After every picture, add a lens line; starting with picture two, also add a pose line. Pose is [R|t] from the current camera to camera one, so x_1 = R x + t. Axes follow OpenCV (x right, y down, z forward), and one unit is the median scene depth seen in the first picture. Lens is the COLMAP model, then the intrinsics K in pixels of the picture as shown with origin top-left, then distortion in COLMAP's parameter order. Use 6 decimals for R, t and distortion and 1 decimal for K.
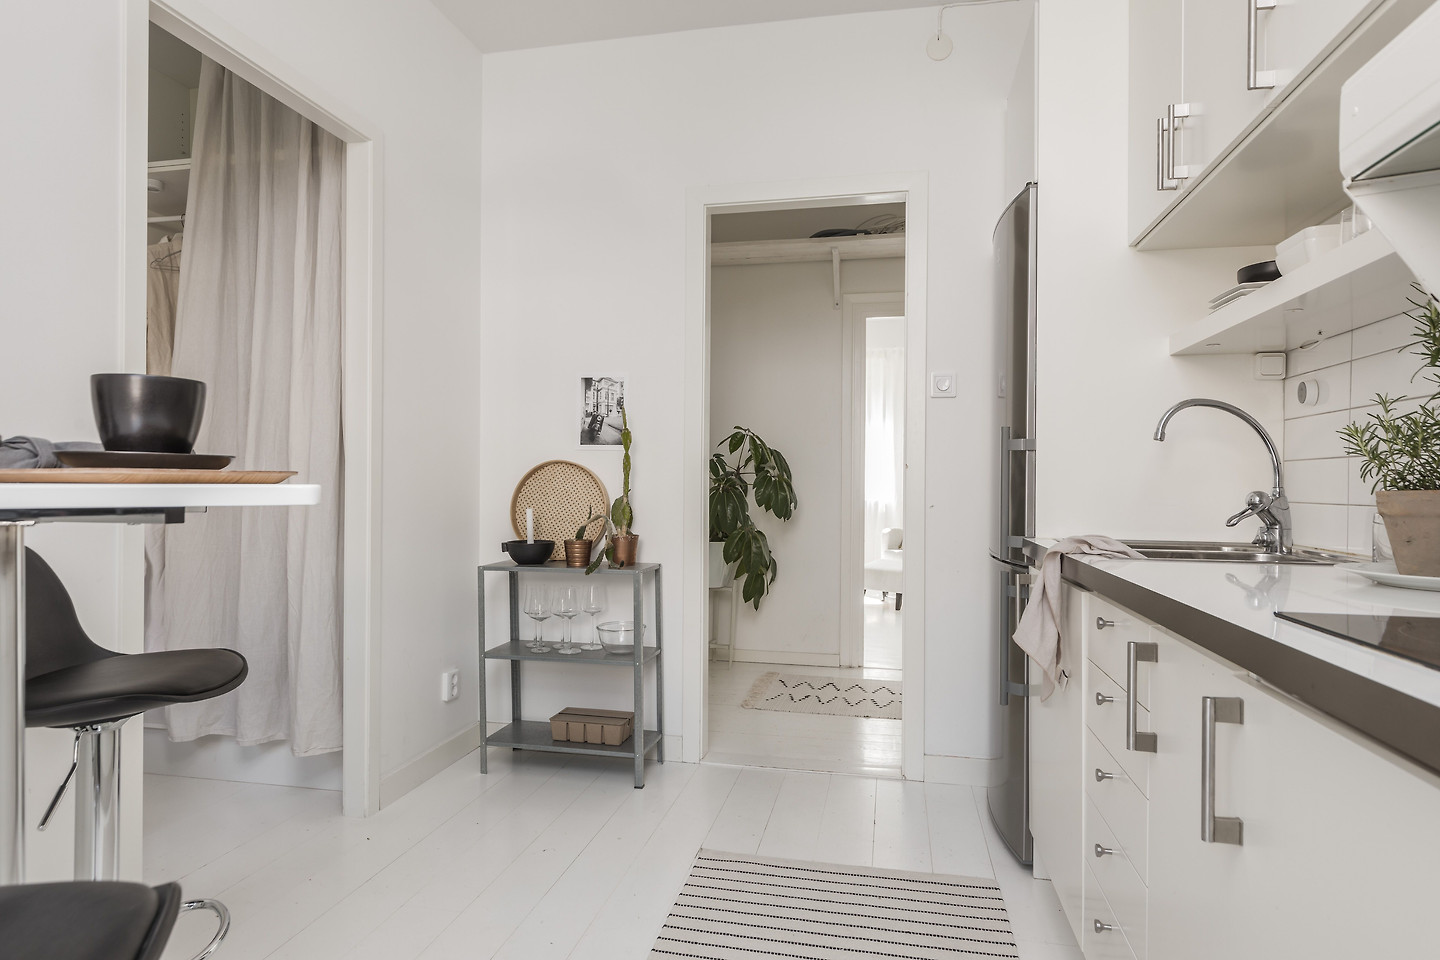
lens RADIAL K [[834.7, 0, 720.0], [0, 834.7, 480.0], [0, 0, 1]] dist [-0.000379, -0.001141]
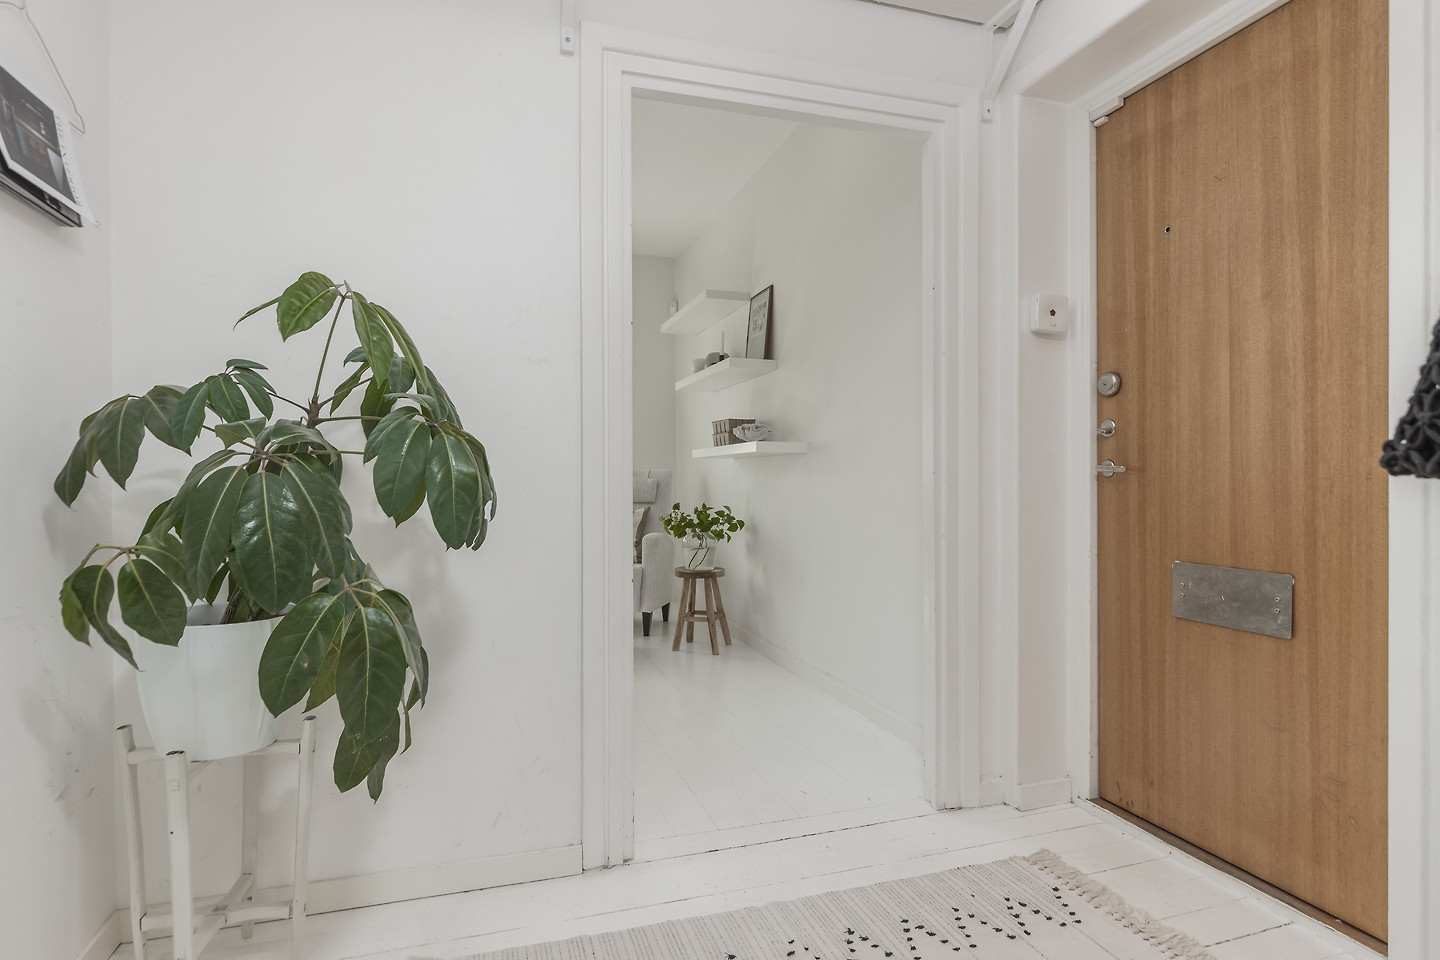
lens RADIAL K [[767.5, 0, 720.0], [0, 767.5, 480.0], [0, 0, 1]] dist [0.002064, 0.001513]
pose [[0.873587, -0.012347, 0.486512, 0.013864], [0.007147, 0.999896, 0.012543, 0.014361], [-0.486616, -0.007481, 0.873584, 0.646387]]
